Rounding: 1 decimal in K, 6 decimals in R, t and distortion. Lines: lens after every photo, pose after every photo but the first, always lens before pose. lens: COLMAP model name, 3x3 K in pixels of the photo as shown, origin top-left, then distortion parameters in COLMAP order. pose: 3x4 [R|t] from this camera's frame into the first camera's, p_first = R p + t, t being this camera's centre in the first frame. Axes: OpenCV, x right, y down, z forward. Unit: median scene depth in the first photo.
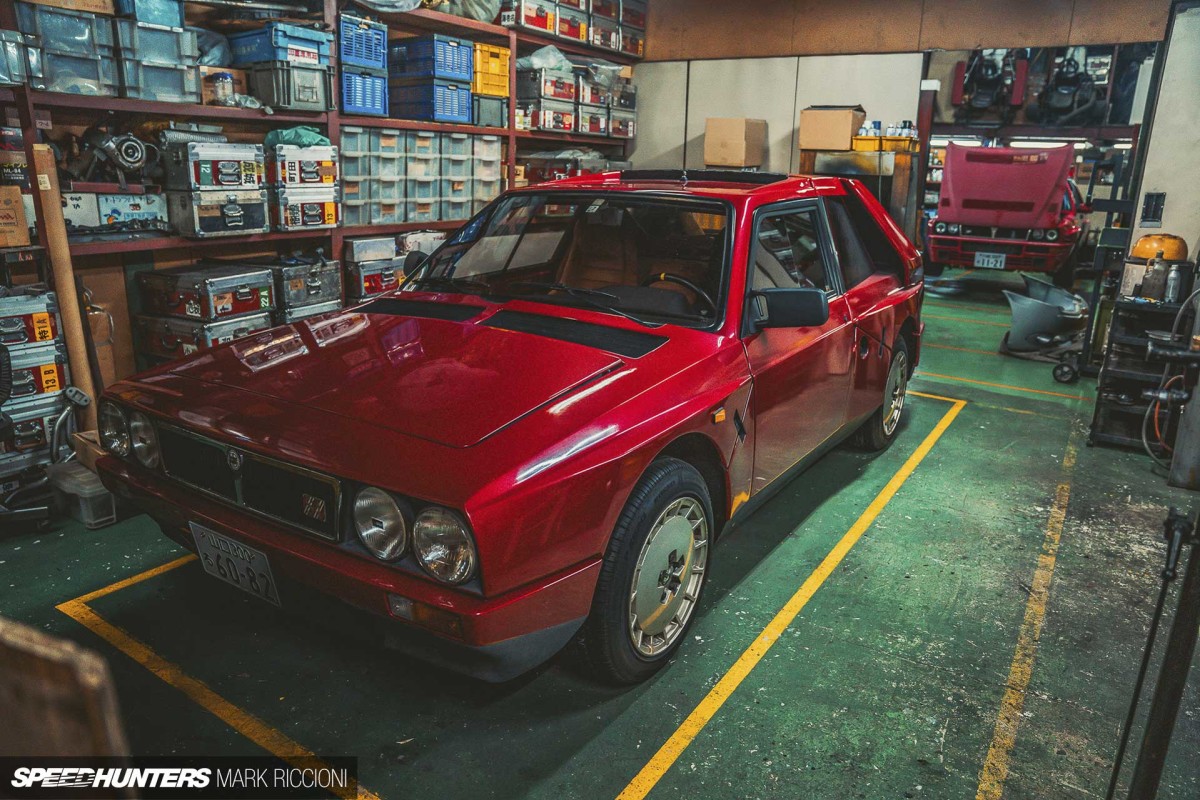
lens RADIAL K [[840.0, 0, 600.0], [0, 840.0, 400.0], [0, 0, 1]] dist [-0.130943, 0.098778]
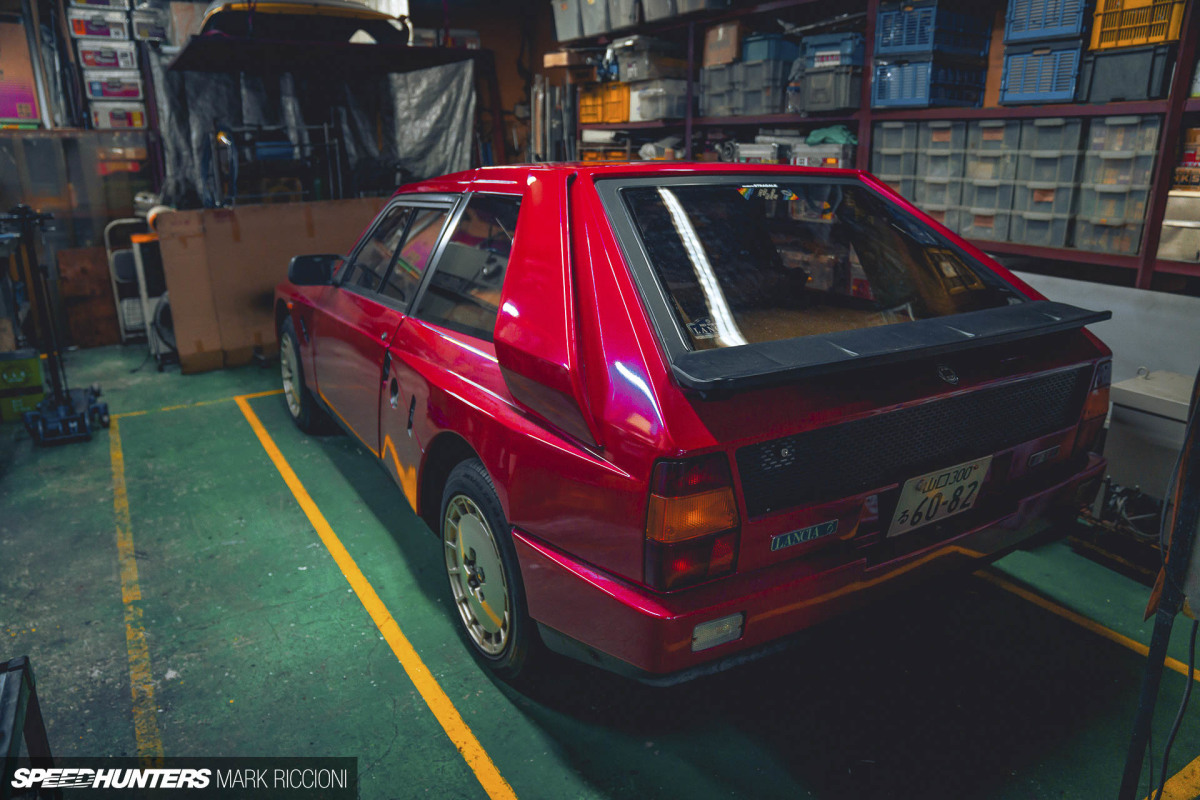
lens RADIAL K [[840.0, 0, 600.0], [0, 840.0, 400.0], [0, 0, 1]] dist [-0.130943, 0.098778]
pose [[-0.443551, 0.229785, -0.866292, 0.730568], [-0.248494, 0.897150, 0.365202, -0.311158], [0.861112, 0.377254, -0.340832, 1.166720]]
